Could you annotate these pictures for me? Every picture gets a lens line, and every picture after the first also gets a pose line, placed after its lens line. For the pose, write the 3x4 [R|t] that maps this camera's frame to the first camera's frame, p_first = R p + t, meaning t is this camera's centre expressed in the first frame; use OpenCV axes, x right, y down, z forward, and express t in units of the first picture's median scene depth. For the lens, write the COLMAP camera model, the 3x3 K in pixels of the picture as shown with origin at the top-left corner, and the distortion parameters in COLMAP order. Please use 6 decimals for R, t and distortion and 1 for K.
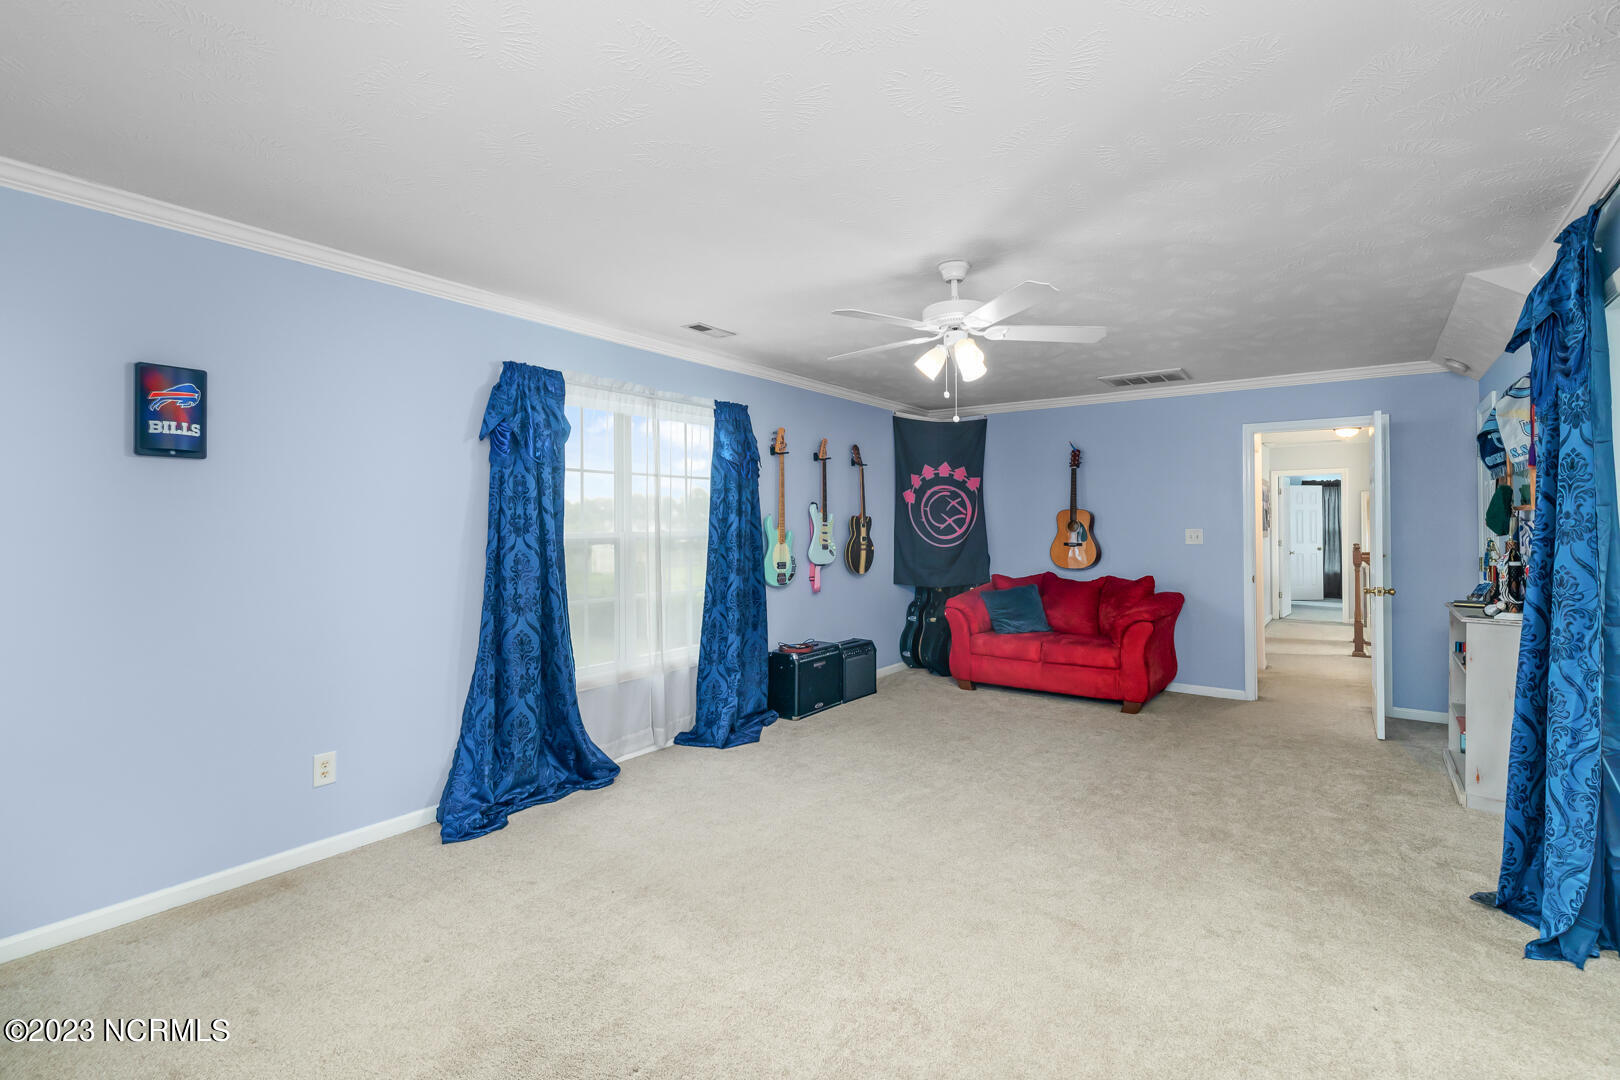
lens RADIAL K [[734.1, 0, 809.2], [0, 734.1, 533.9], [0, 0, 1]] dist [0.012820, -0.003331]
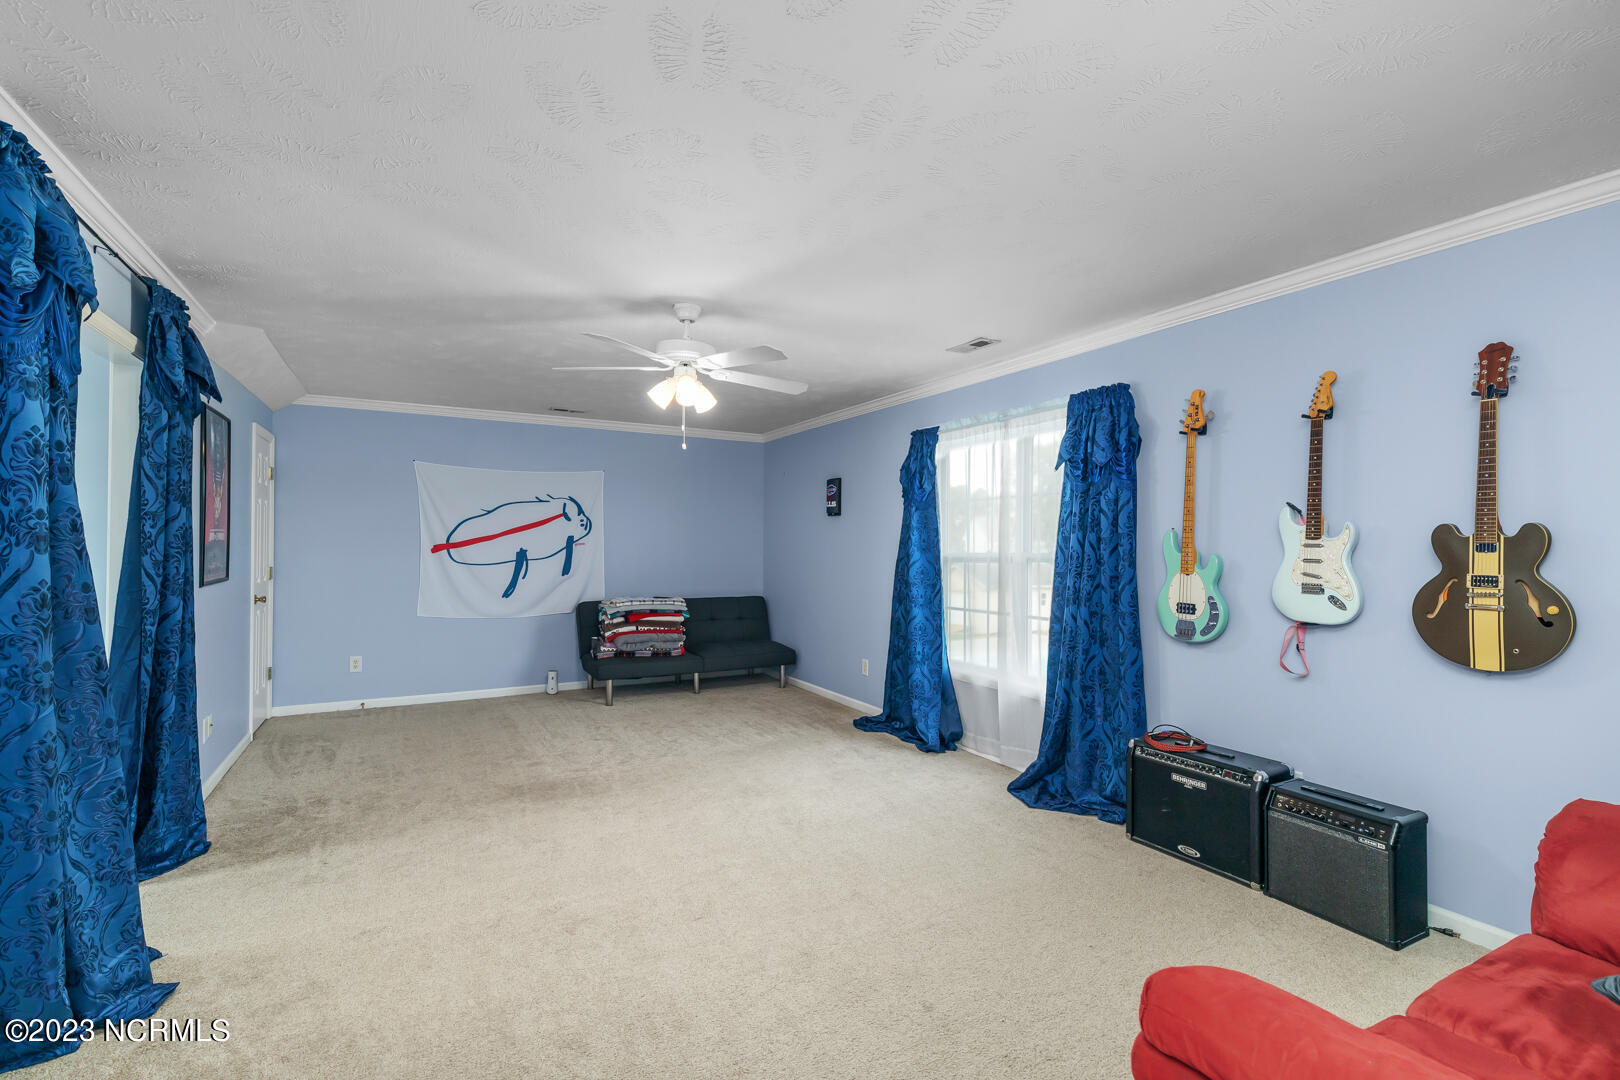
lens RADIAL K [[734.1, 0, 815.8], [0, 734.1, 541.2], [0, 0, 1]] dist [0.012820, -0.003331]
pose [[-0.415497, 0.014962, -0.909471, 0.677775], [0.007764, 0.999887, 0.012902, -0.026295], [0.909561, -0.001700, -0.415566, 0.975104]]
